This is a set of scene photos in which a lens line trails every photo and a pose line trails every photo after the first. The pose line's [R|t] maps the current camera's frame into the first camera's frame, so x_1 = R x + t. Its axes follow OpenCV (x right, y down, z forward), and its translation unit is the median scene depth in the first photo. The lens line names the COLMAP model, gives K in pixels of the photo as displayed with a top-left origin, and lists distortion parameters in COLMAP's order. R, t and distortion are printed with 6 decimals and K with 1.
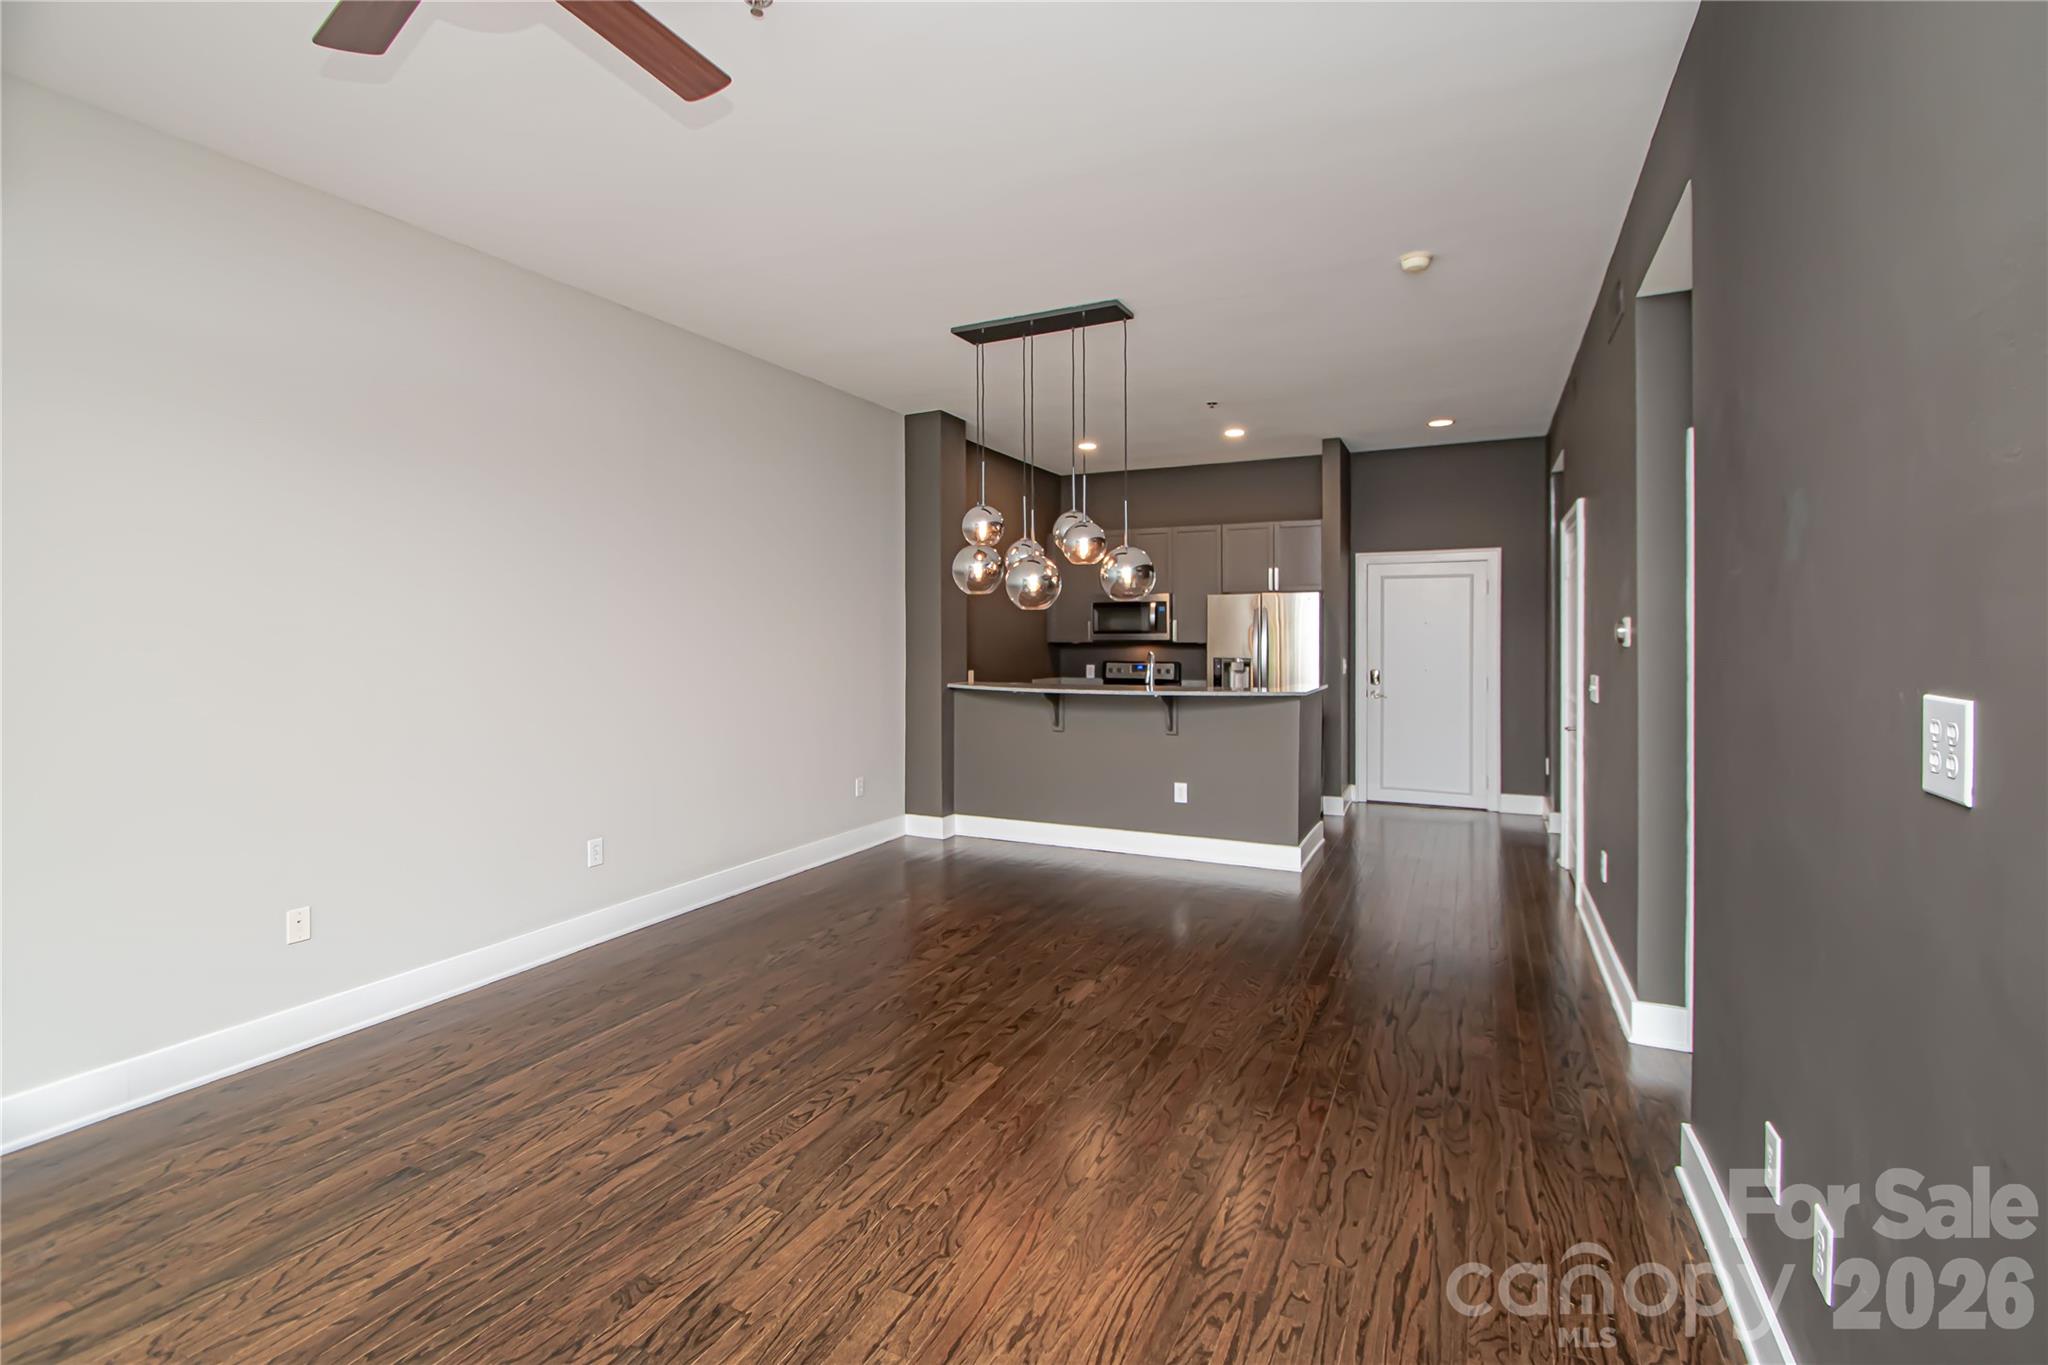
lens RADIAL K [[932.1, 0, 1020.7], [0, 932.1, 636.8], [0, 0, 1]] dist [0.021507, -0.022646]
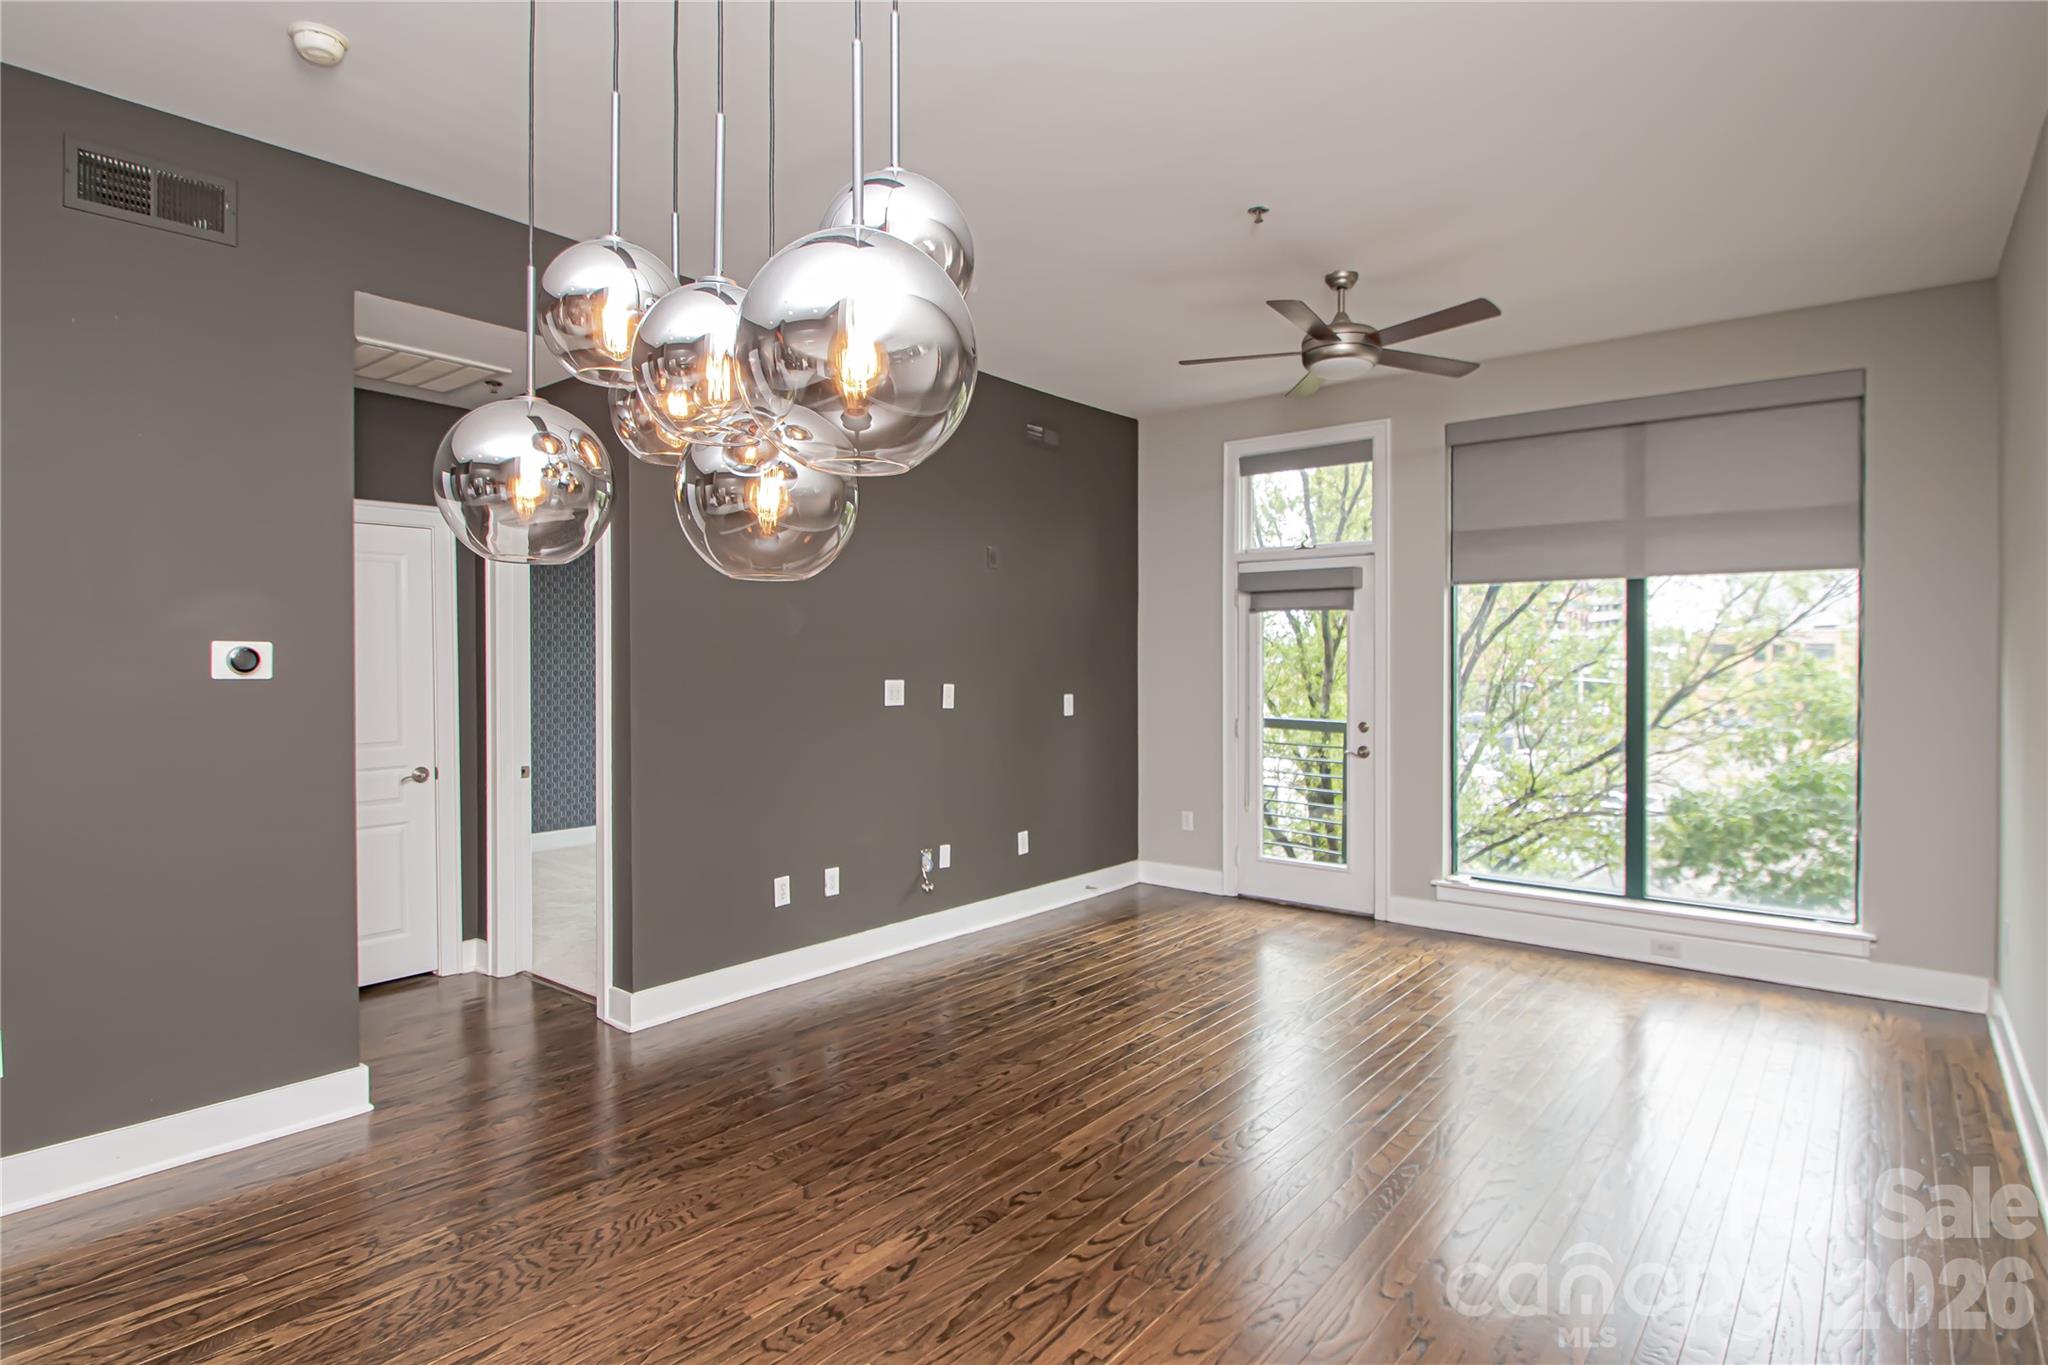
lens RADIAL K [[1078.0, 0, 1024.0], [0, 1078.0, 682.5], [0, 0, 1]] dist [-0.003468, -0.000225]
pose [[-0.974653, -0.005399, 0.223658, -0.197324], [-0.001986, 0.999878, 0.015484, -0.003494], [-0.223714, 0.014647, -0.974545, 1.786775]]
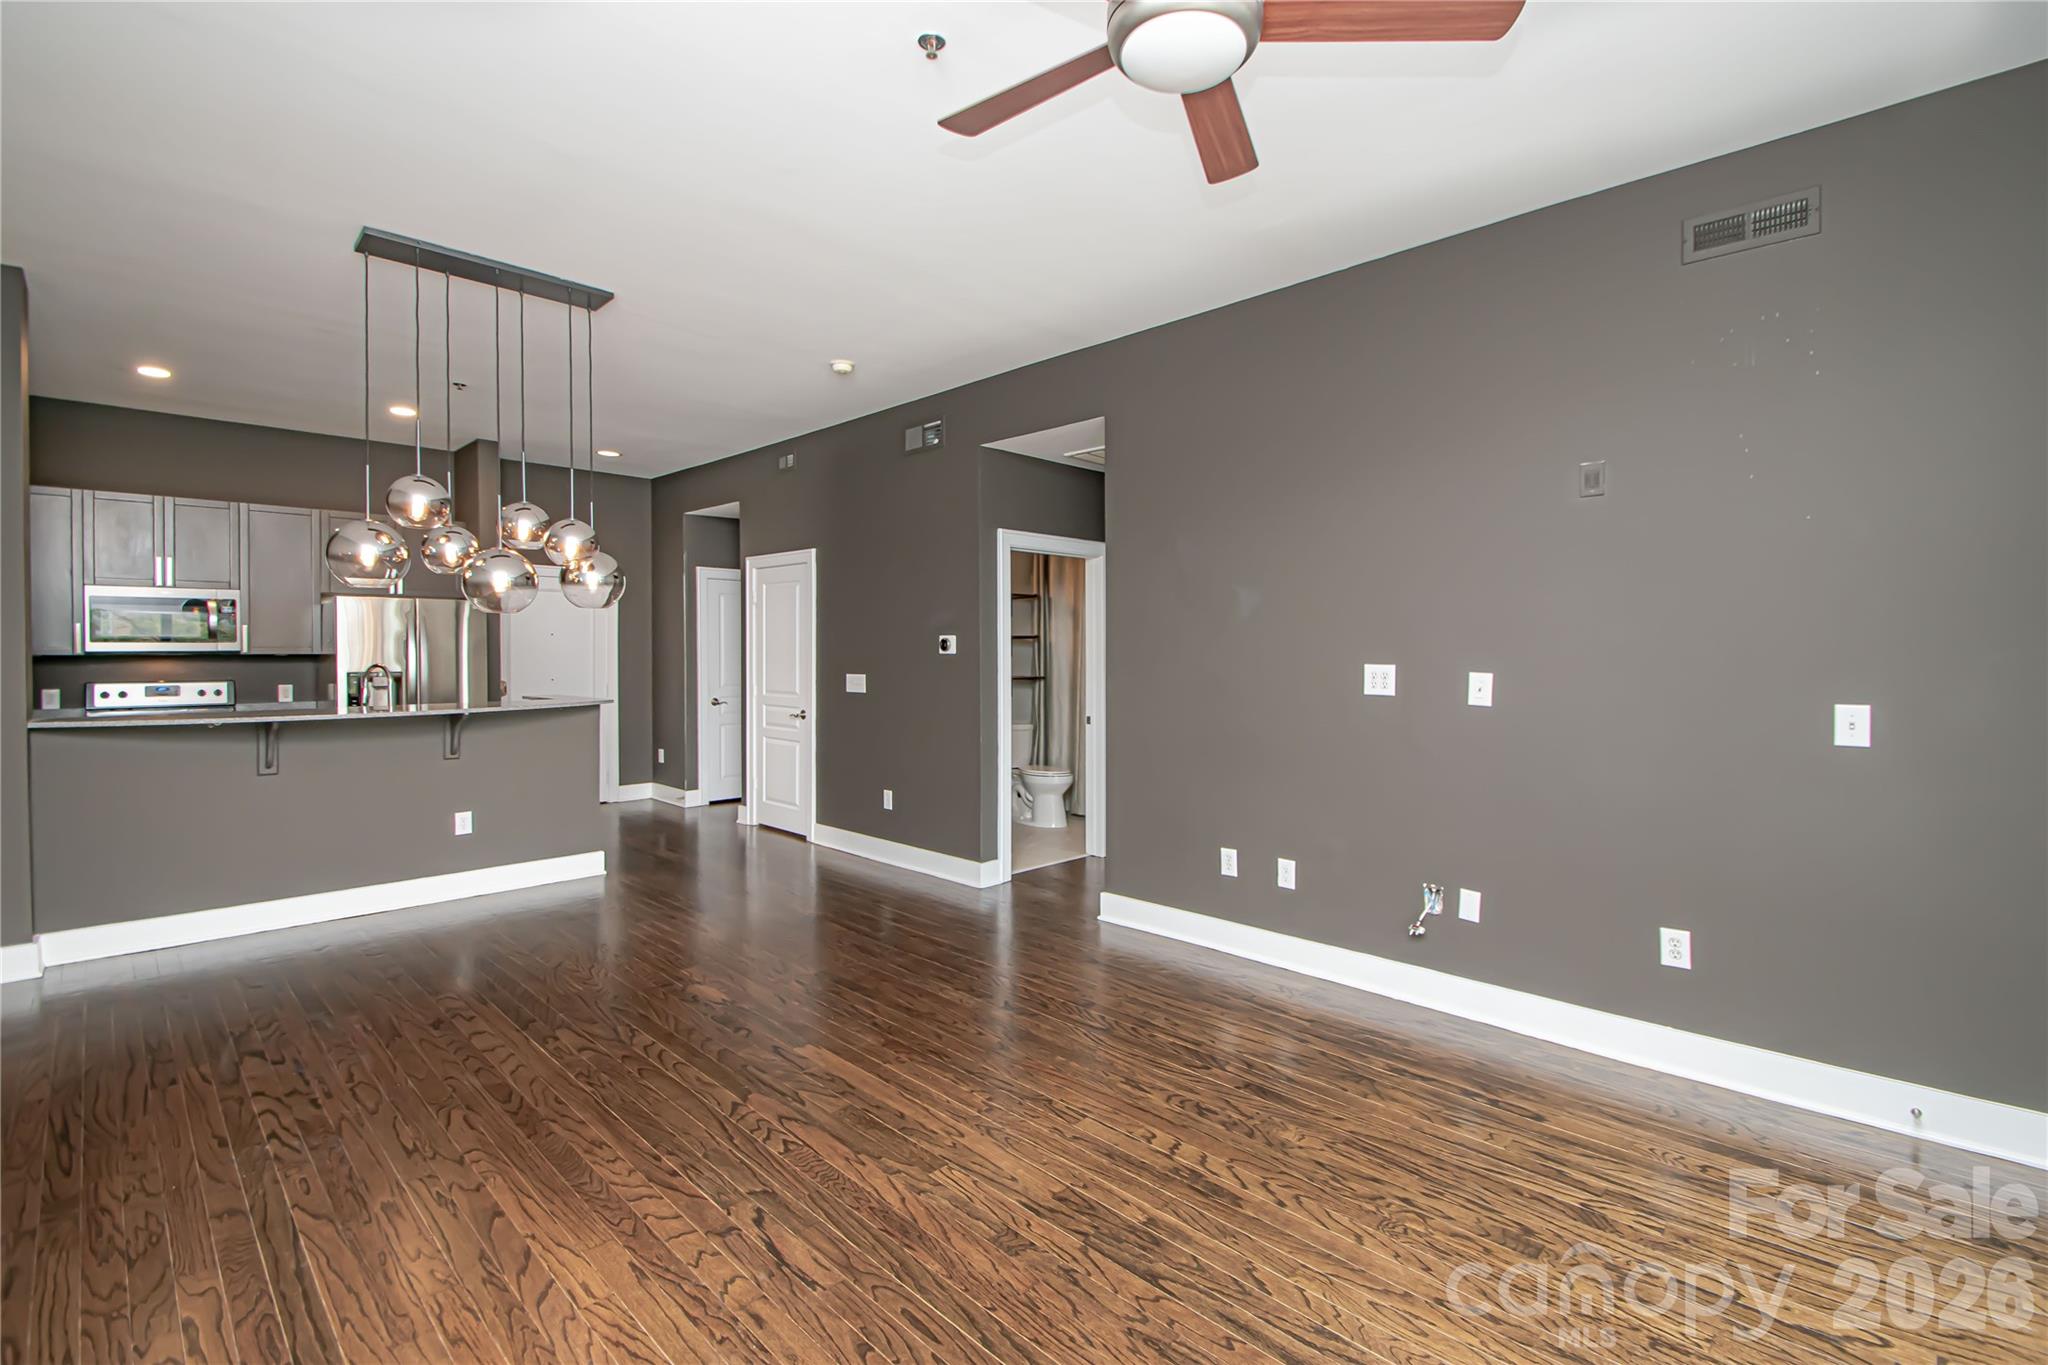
lens RADIAL K [[904.5, 0, 1027.0], [0, 904.5, 673.2], [0, 0, 1]] dist [0.021585, -0.020492]
pose [[0.317596, -0.023841, 0.947926, -0.826579], [-0.002836, 0.999656, 0.026092, 0.000686], [-0.948222, -0.010975, 0.317419, 0.383169]]
